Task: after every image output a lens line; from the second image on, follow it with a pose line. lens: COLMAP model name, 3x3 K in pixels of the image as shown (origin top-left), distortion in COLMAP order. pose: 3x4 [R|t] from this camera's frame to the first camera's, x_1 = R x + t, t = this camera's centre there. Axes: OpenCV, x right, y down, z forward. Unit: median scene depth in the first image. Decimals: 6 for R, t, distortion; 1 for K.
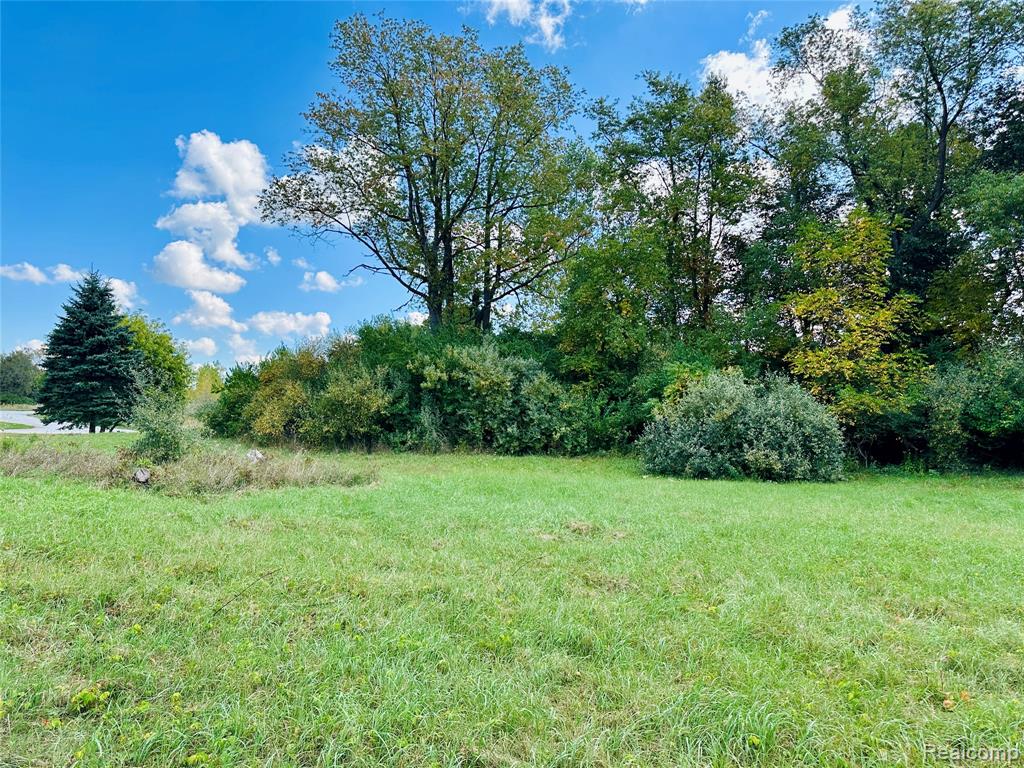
lens RADIAL K [[720.9, 0, 510.6], [0, 720.9, 374.7], [0, 0, 1]] dist [0.033631, -0.040261]
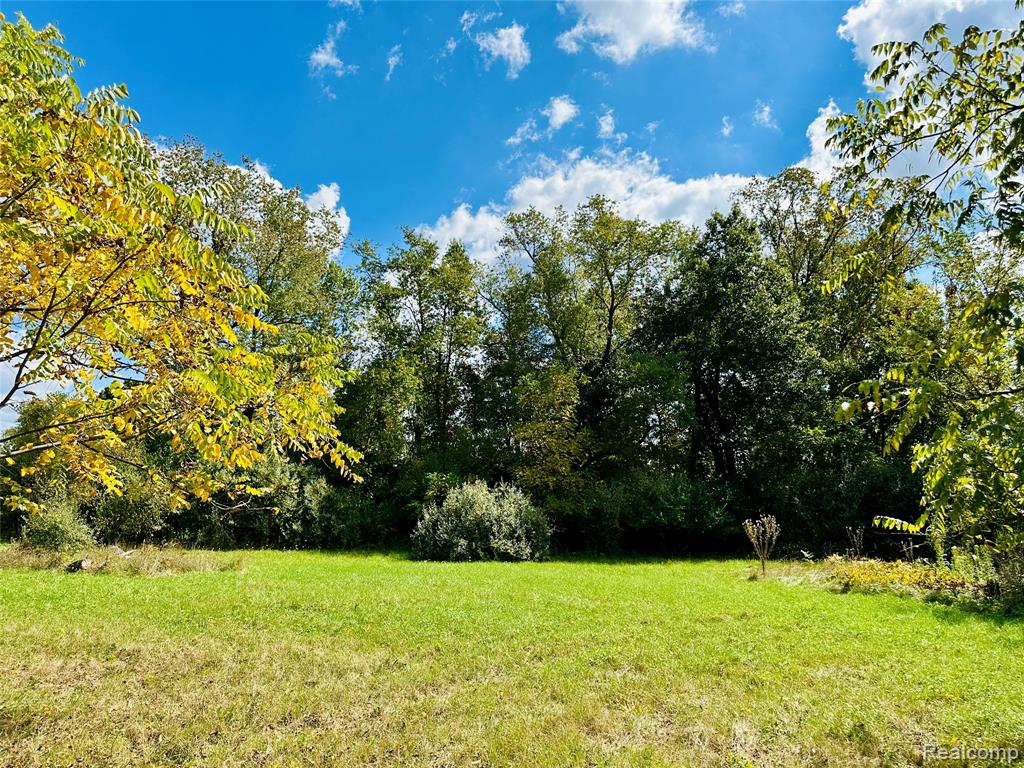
lens RADIAL K [[779.5, 0, 518.7], [0, 779.5, 387.1], [0, 0, 1]] dist [0.098482, -0.010071]
pose [[0.910655, 0.071176, 0.406990, -0.207393], [-0.031390, 0.994122, -0.103618, -0.028838], [-0.411973, 0.081585, 0.907536, -0.340819]]
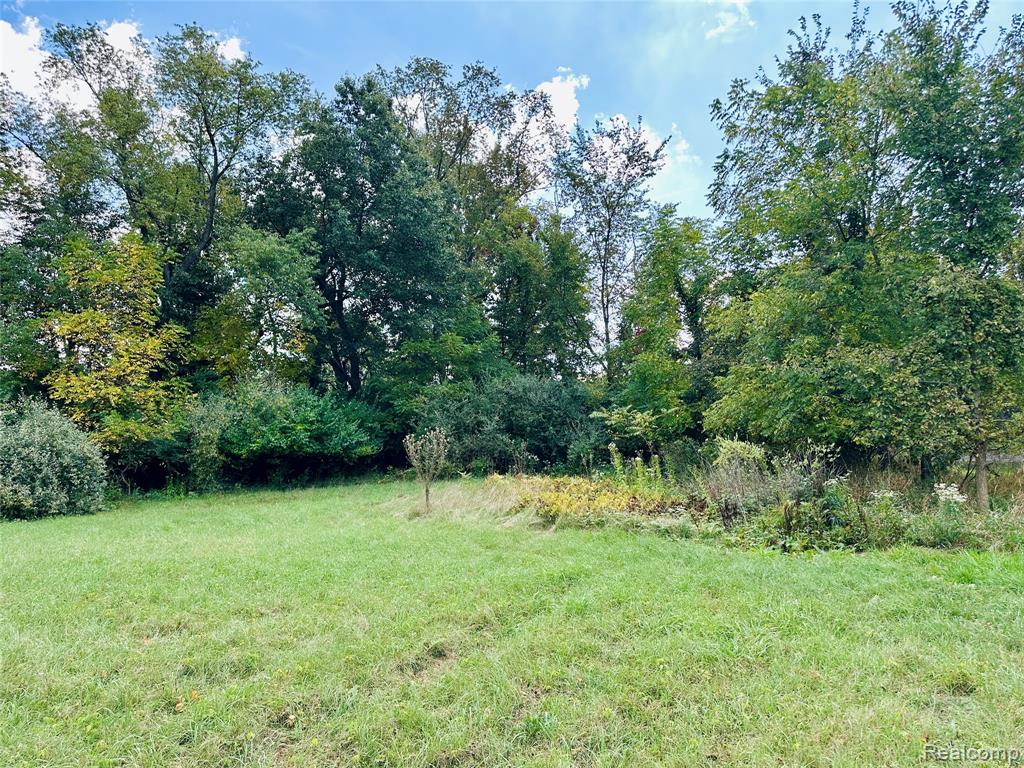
lens RADIAL K [[720.9, 0, 511.9], [0, 720.9, 380.3], [0, 0, 1]] dist [0.033631, -0.040261]
pose [[0.593819, 0.043176, 0.803439, -0.002497], [-0.021938, 0.999057, -0.037474, -0.002774], [-0.804299, 0.004627, 0.594206, -0.010761]]
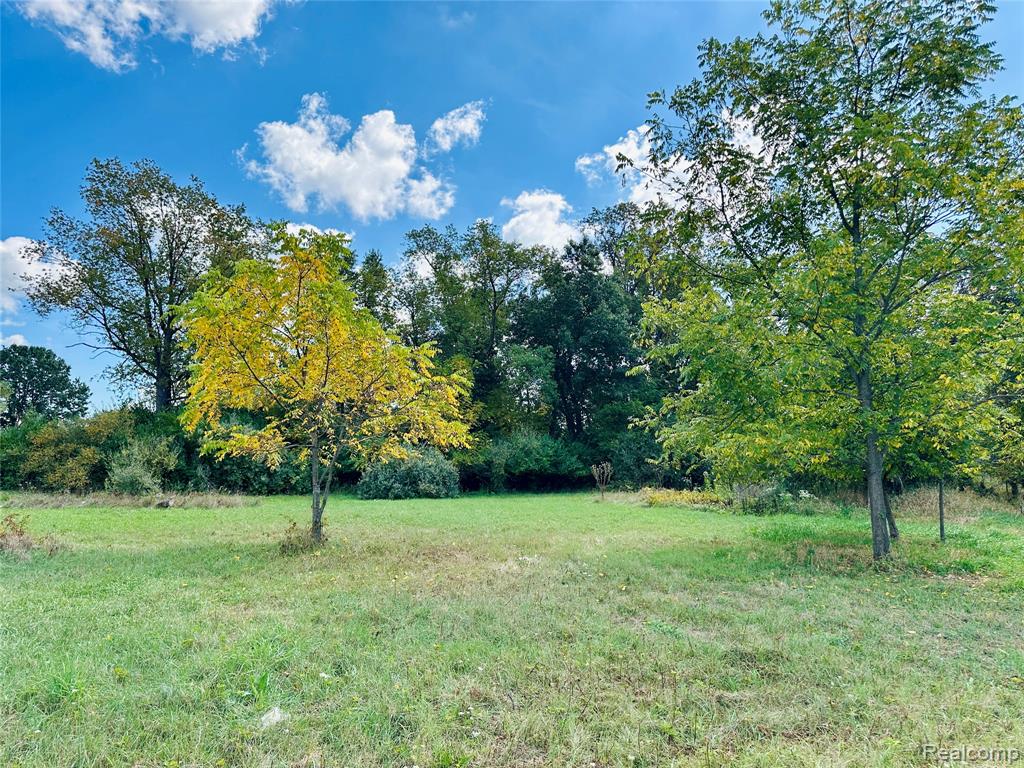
lens RADIAL K [[720.9, 0, 535.3], [0, 720.9, 382.5], [0, 0, 1]] dist [0.033631, -0.040261]
pose [[0.801573, 0.055426, 0.595323, -0.470141], [-0.021508, 0.997723, -0.063931, -0.043014], [-0.597511, 0.038441, 0.800939, -0.612193]]
